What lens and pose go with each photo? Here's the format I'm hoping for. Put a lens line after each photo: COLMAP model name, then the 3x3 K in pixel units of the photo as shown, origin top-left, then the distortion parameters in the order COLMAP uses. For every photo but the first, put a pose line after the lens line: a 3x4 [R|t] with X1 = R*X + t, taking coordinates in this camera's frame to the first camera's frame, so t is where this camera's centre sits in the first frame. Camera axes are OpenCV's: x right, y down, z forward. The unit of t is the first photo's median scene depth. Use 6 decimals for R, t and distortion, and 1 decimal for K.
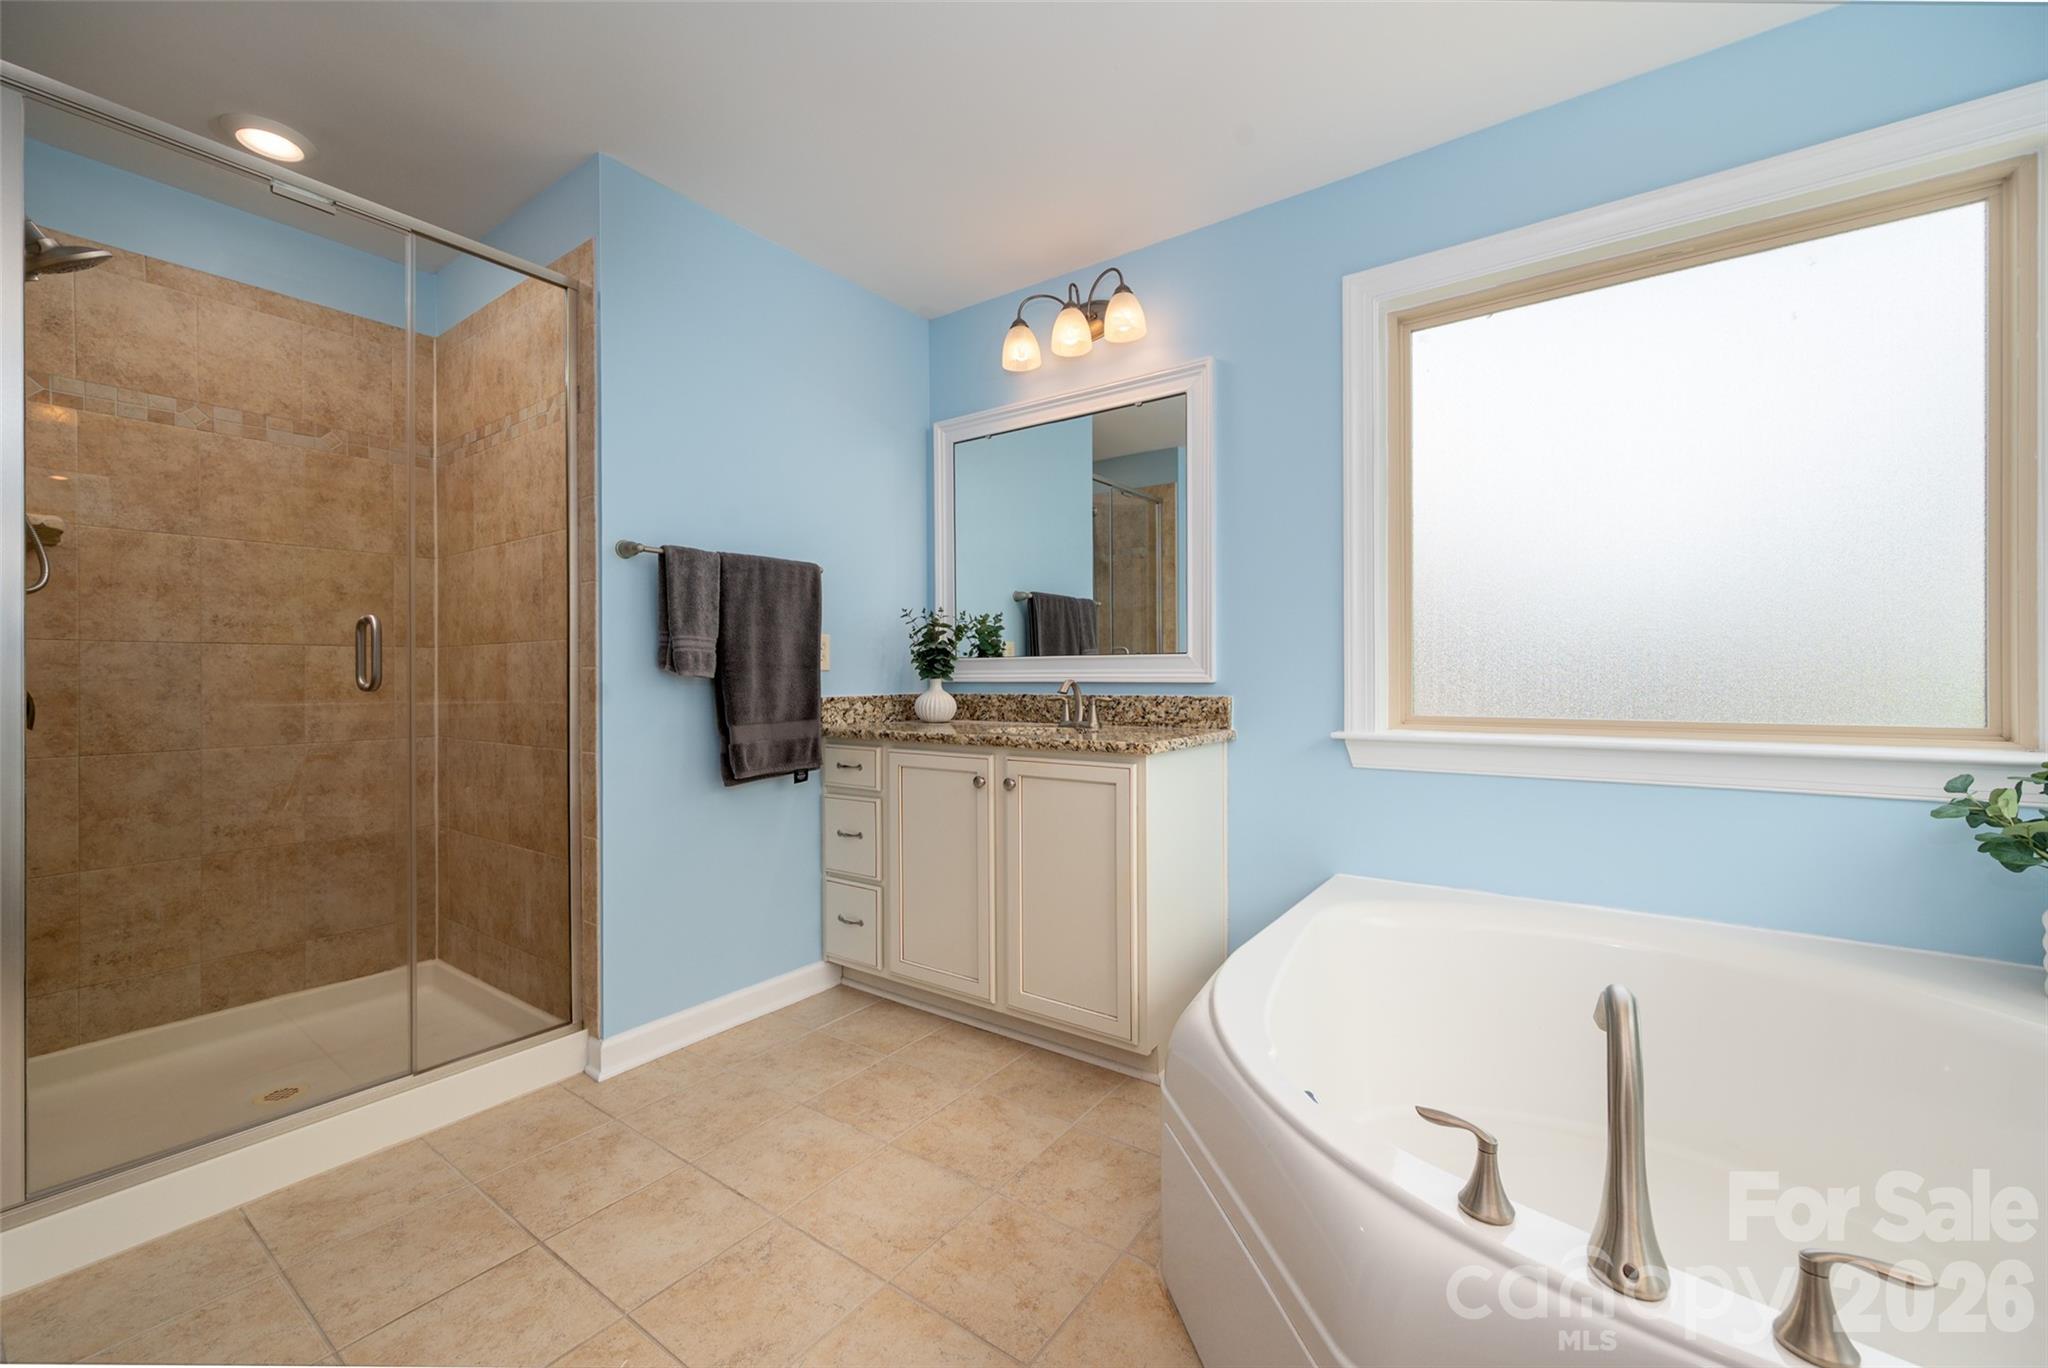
lens RADIAL K [[821.9, 0, 1024.8], [0, 821.9, 676.1], [0, 0, 1]] dist [0.008203, -0.000148]
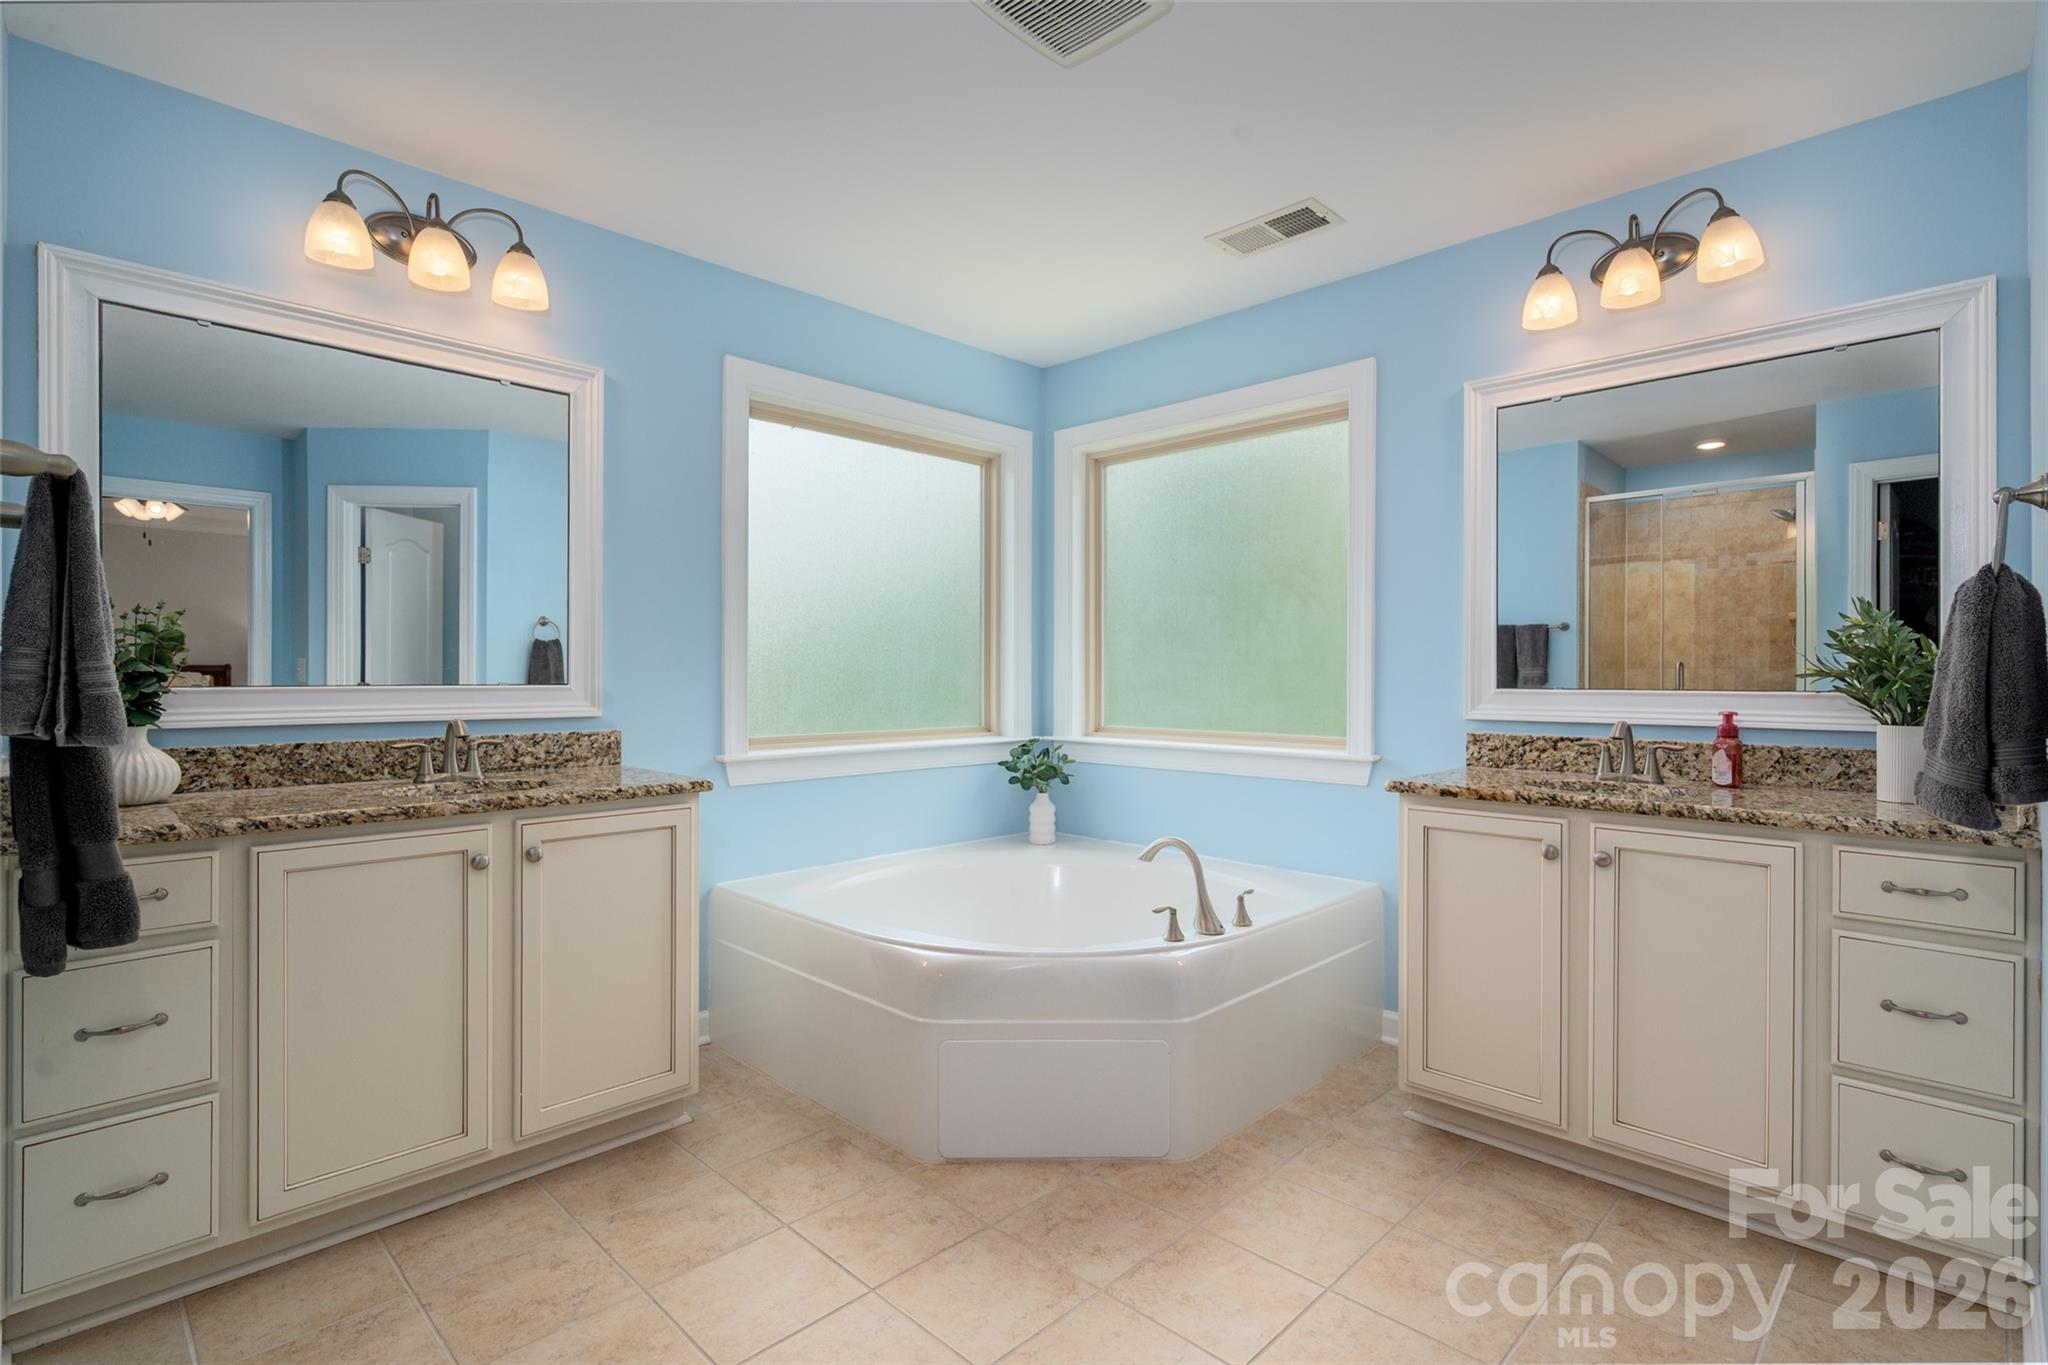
lens RADIAL K [[985.3, 0, 1032.2], [0, 985.3, 679.7], [0, 0, 1]] dist [0.002148, 0.000011]
pose [[0.148555, 0.000440, 0.988904, -0.800734], [0.000303, 1.000000, -0.000491, -0.032656], [-0.988904, 0.000373, 0.148555, 0.345064]]
